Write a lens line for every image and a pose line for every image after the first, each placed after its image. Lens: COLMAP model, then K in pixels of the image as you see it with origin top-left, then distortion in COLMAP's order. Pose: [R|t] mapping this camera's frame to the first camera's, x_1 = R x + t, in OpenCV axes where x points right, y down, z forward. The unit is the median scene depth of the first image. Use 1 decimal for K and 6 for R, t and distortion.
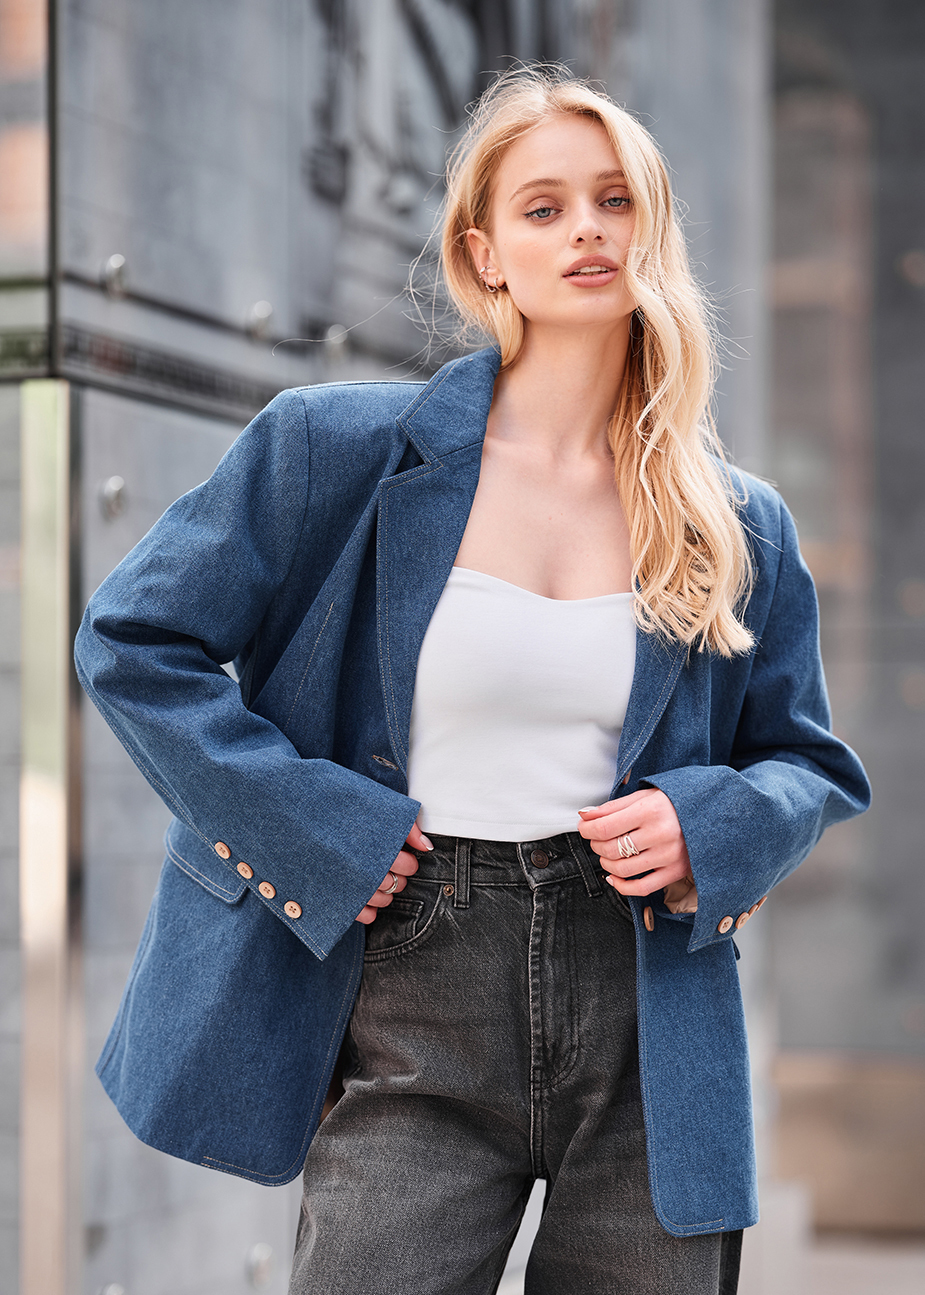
lens RADIAL K [[4405.4, 0, 459.5], [0, 4405.4, 636.0], [0, 0, 1]] dist [0.670015, 0.000000]
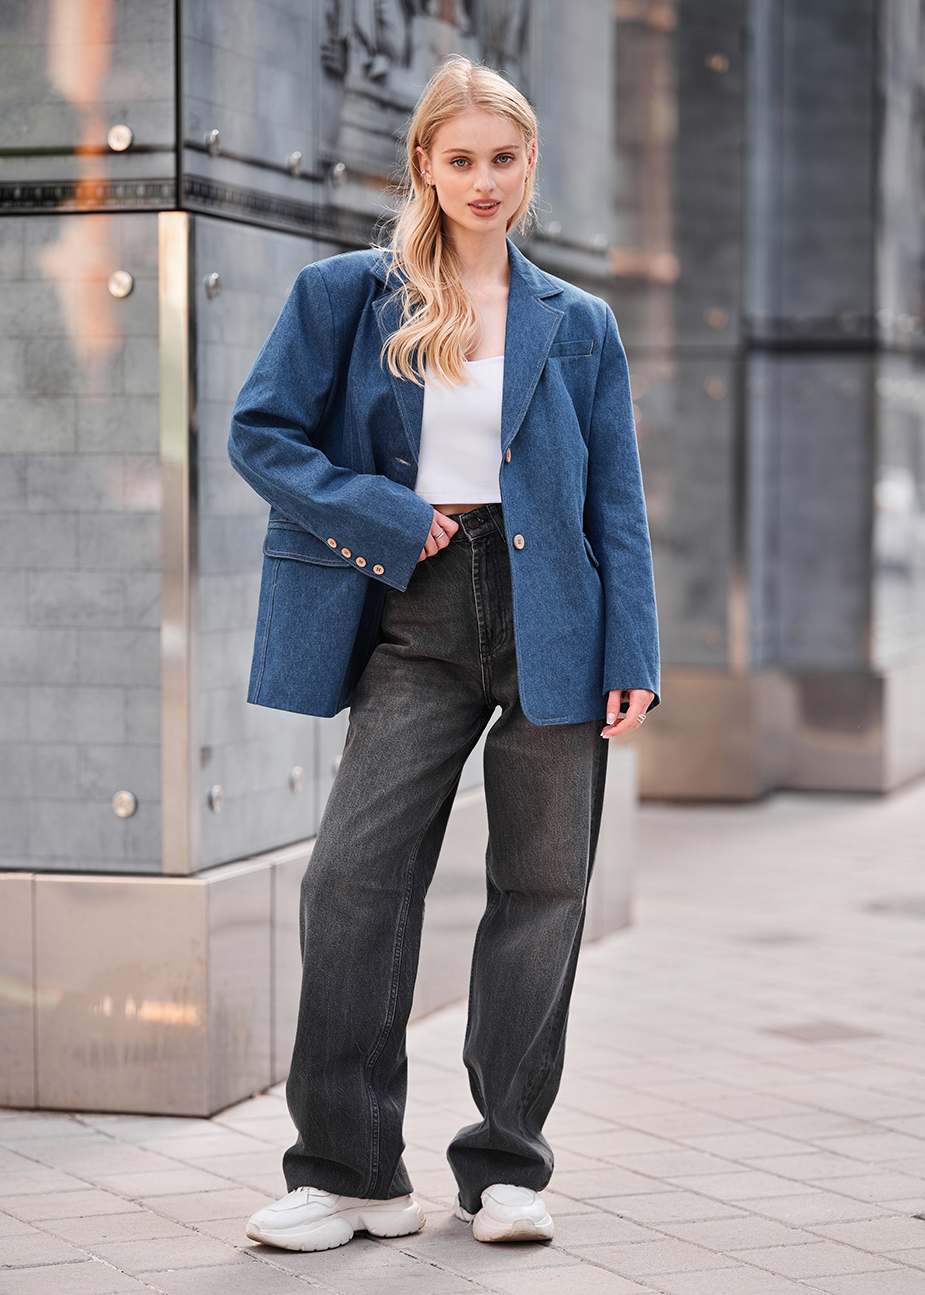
lens RADIAL K [[4405.4, 0, 469.2], [0, 4405.4, 649.2], [0, 0, 1]] dist [0.670015, 0.000000]
pose [[0.999081, -0.006548, 0.042356, -0.054206], [0.003578, 0.997554, 0.069814, -0.011601], [-0.042709, -0.069598, 0.996660, -0.572937]]
